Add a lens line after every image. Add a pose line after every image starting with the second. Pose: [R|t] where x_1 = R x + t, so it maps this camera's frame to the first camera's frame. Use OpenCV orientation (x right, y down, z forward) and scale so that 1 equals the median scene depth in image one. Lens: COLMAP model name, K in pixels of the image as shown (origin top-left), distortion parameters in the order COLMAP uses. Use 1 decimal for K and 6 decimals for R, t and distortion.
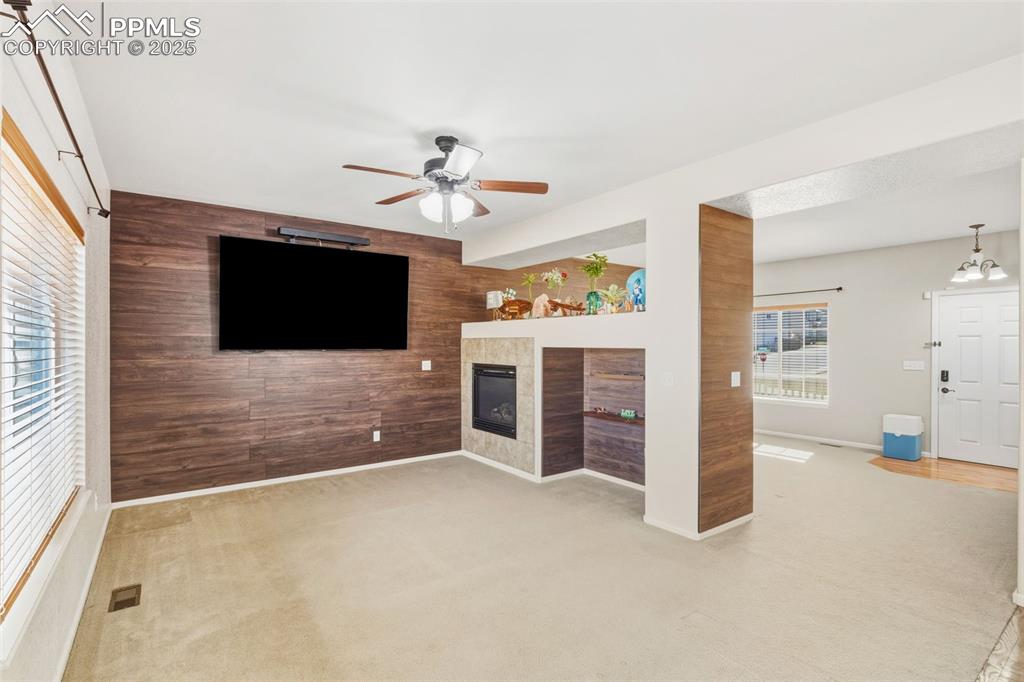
lens RADIAL K [[475.8, 0, 496.2], [0, 475.8, 344.6], [0, 0, 1]] dist [-0.001273, -0.000467]
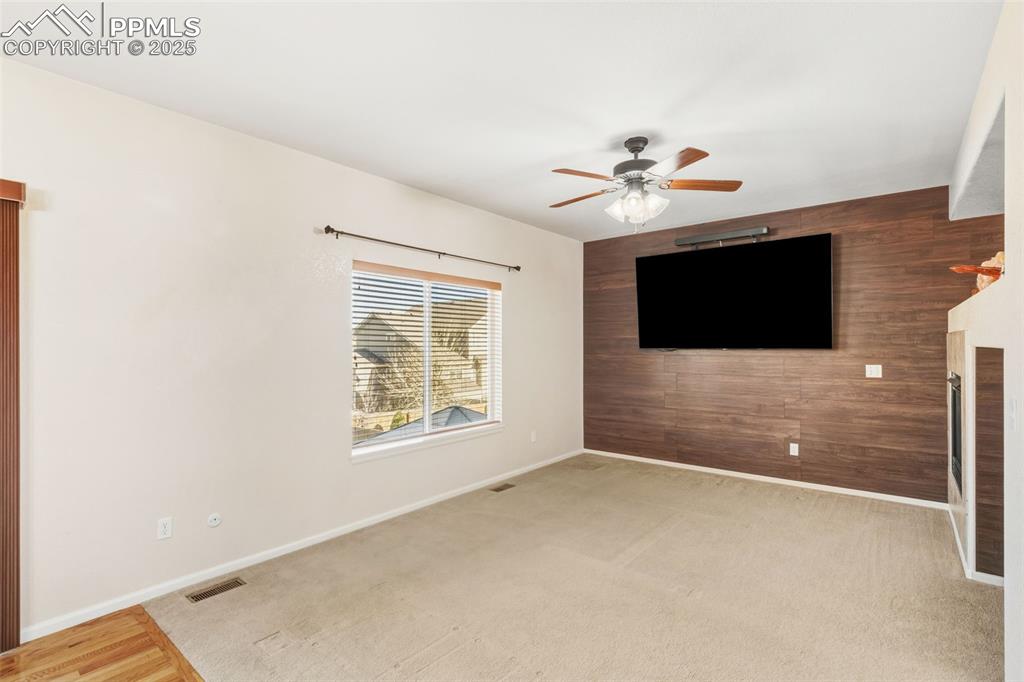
lens RADIAL K [[482.0, 0, 500.8], [0, 482.0, 343.1], [0, 0, 1]] dist [-0.000633, -0.000379]
pose [[0.254790, -0.005337, -0.966982, 0.472374], [0.002270, 0.999985, -0.004921, 0.002700], [0.966994, -0.000941, 0.254798, 0.268859]]
